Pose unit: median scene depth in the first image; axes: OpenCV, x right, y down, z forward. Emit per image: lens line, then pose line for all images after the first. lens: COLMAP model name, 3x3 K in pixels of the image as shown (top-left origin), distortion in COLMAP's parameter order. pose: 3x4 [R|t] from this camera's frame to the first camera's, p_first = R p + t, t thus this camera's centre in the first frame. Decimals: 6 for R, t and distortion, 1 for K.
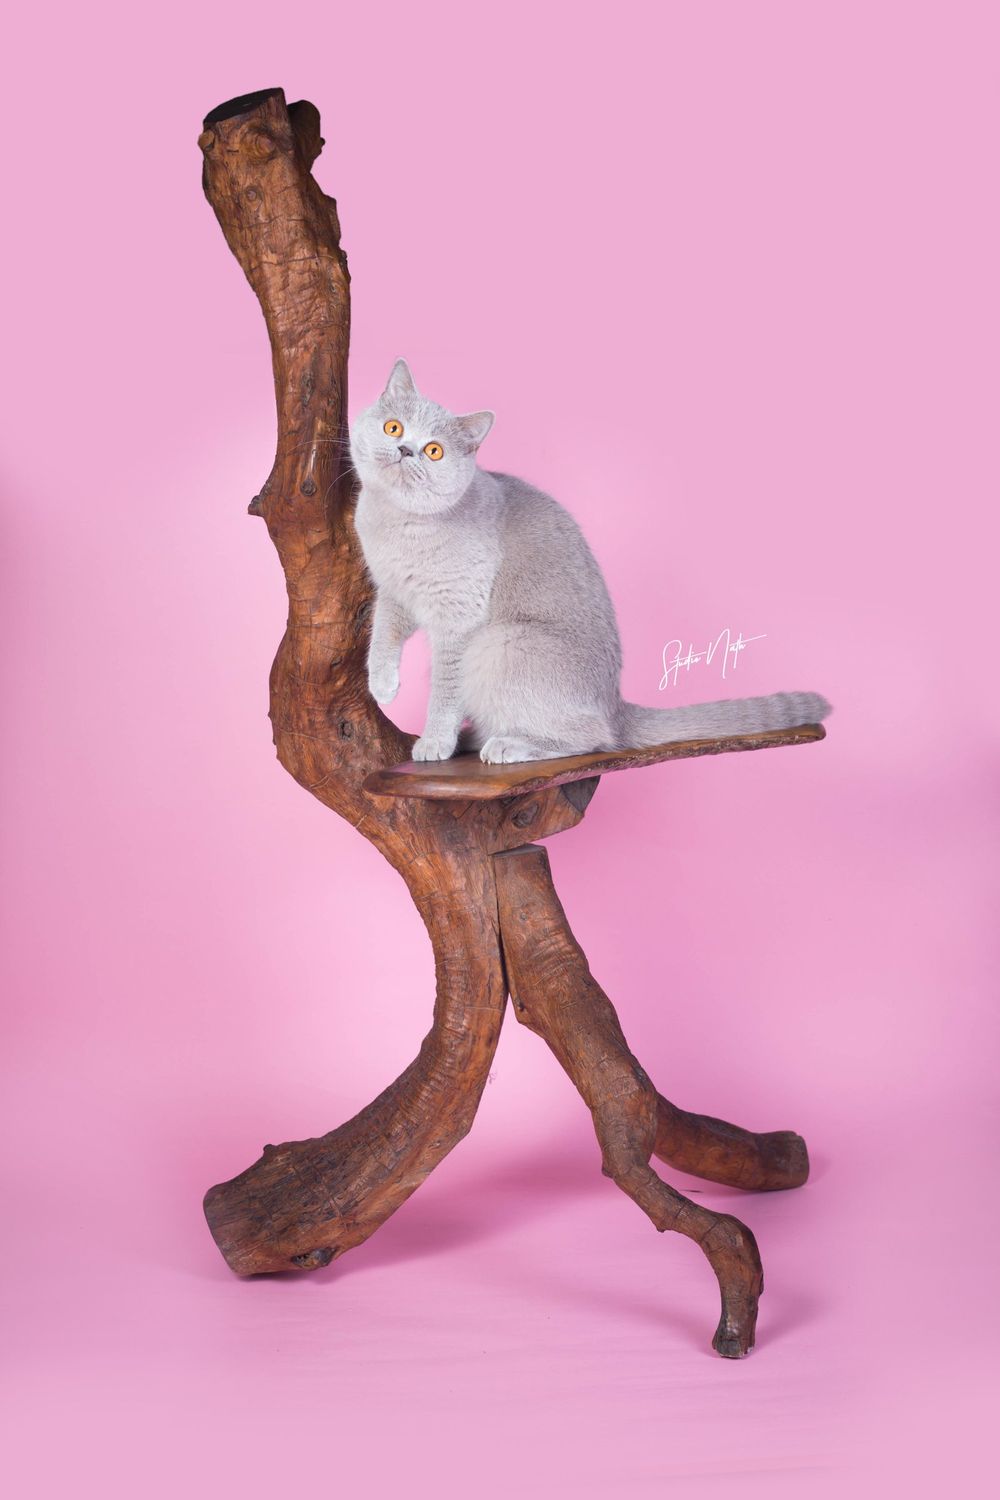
lens RADIAL K [[2235.7, 0, 496.4], [0, 2235.7, 776.0], [0, 0, 1]] dist [-0.109974, 0.000000]
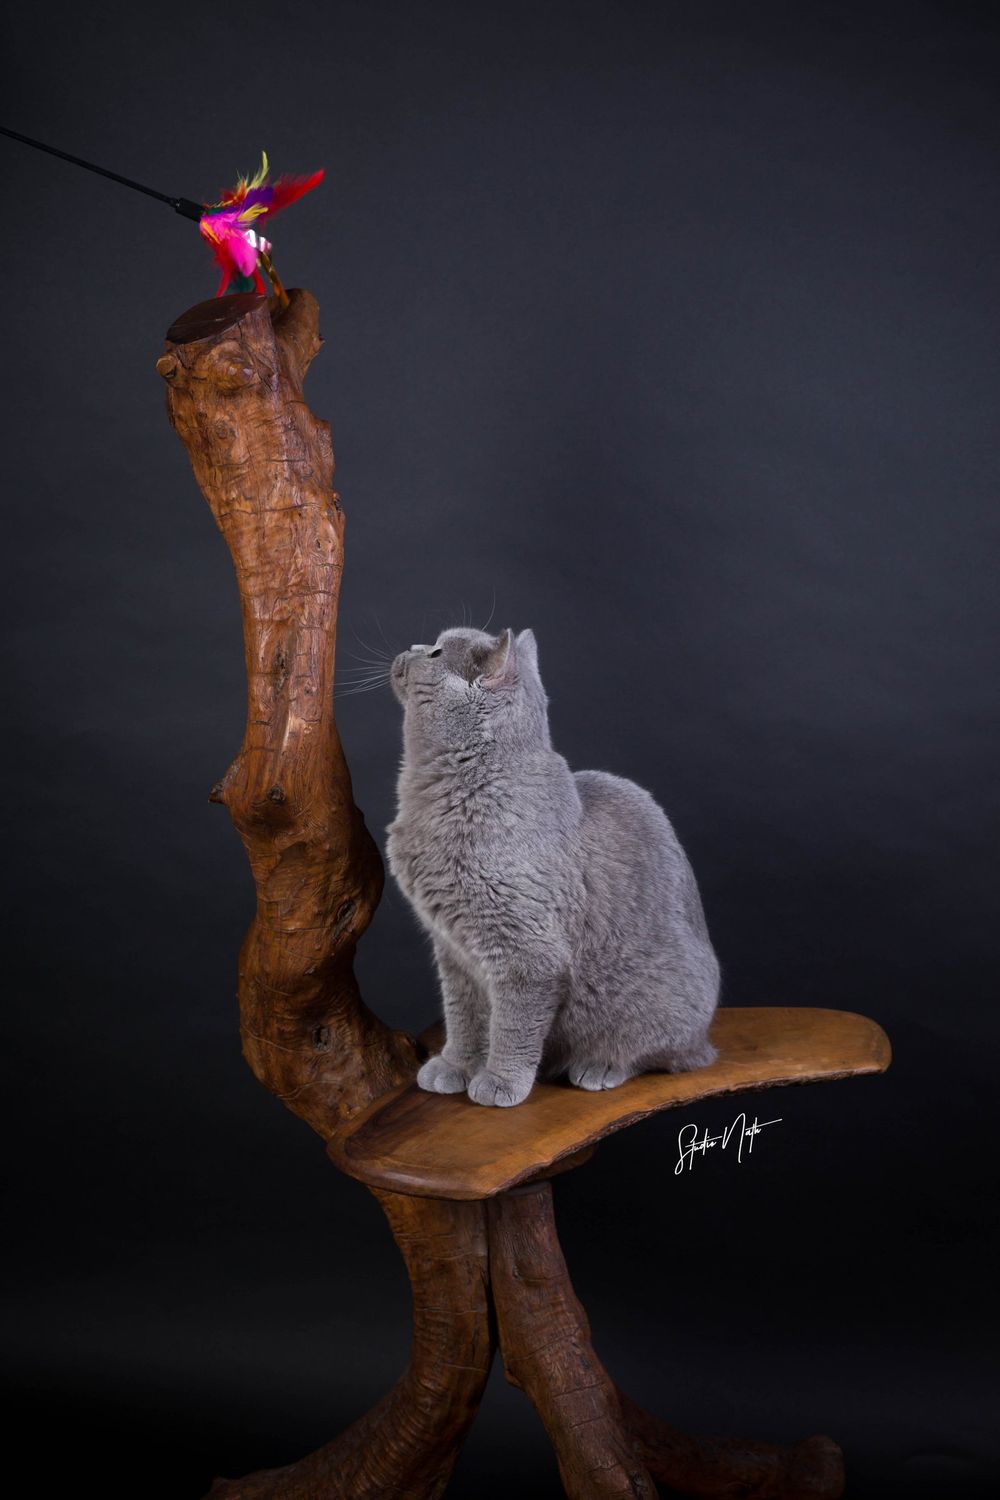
lens RADIAL K [[2235.7, 0, 500.9], [0, 2235.7, 759.1], [0, 0, 1]] dist [-0.109974, 0.000000]
pose [[0.997537, 0.056874, -0.041045, 0.029822], [-0.053078, 0.994679, 0.088297, -0.207733], [0.045848, -0.085901, 0.995248, 0.172875]]
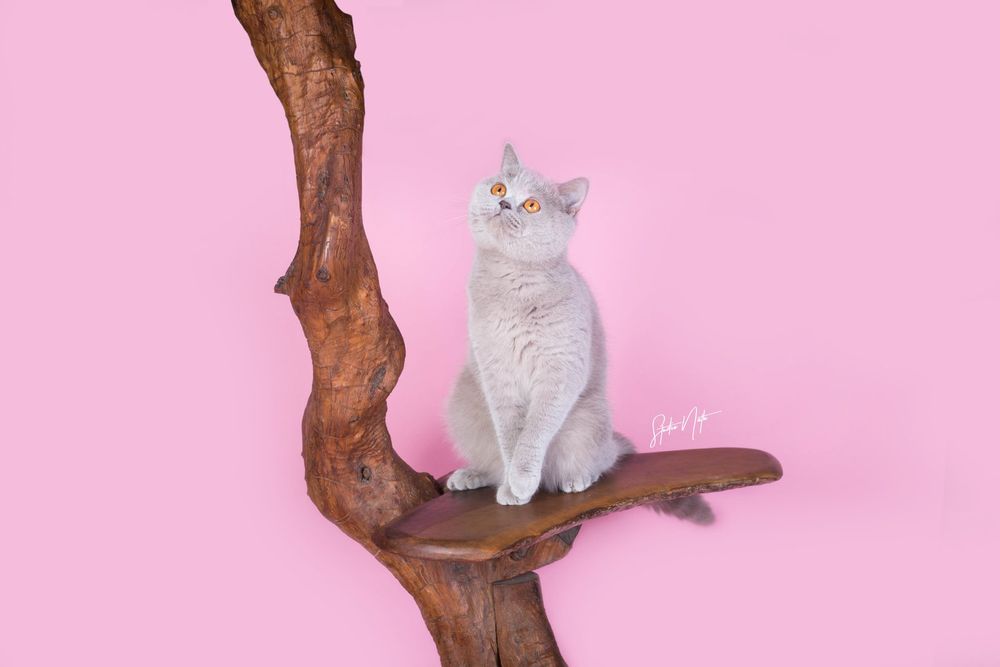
lens RADIAL K [[1490.5, 0, 496.0], [0, 1490.5, 333.2], [0, 0, 1]] dist [-0.109974, 0.000000]
pose [[0.999522, 0.000731, -0.030901, 0.024385], [-0.000912, 0.999983, -0.005830, -0.090383], [0.030896, 0.005855, 0.999505, 0.239508]]
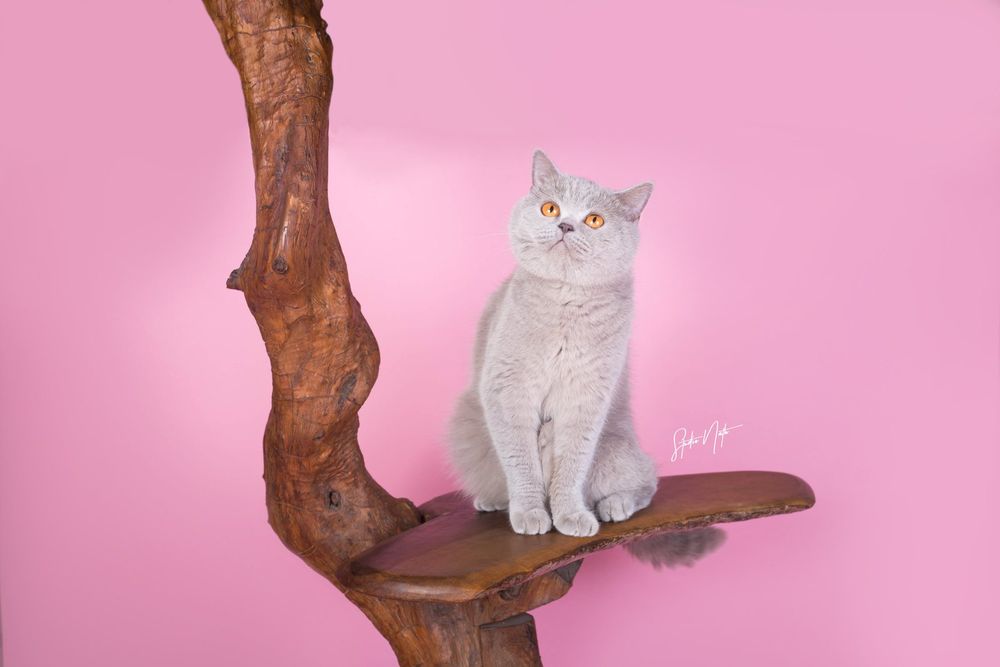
lens RADIAL K [[1490.5, 0, 492.0], [0, 1490.5, 331.7], [0, 0, 1]] dist [-0.109974, 0.000000]
pose [[0.999078, 0.002389, -0.042859, 0.032626], [-0.003565, 0.999618, -0.027405, -0.078934], [0.042777, 0.027533, 0.998705, 0.343431]]
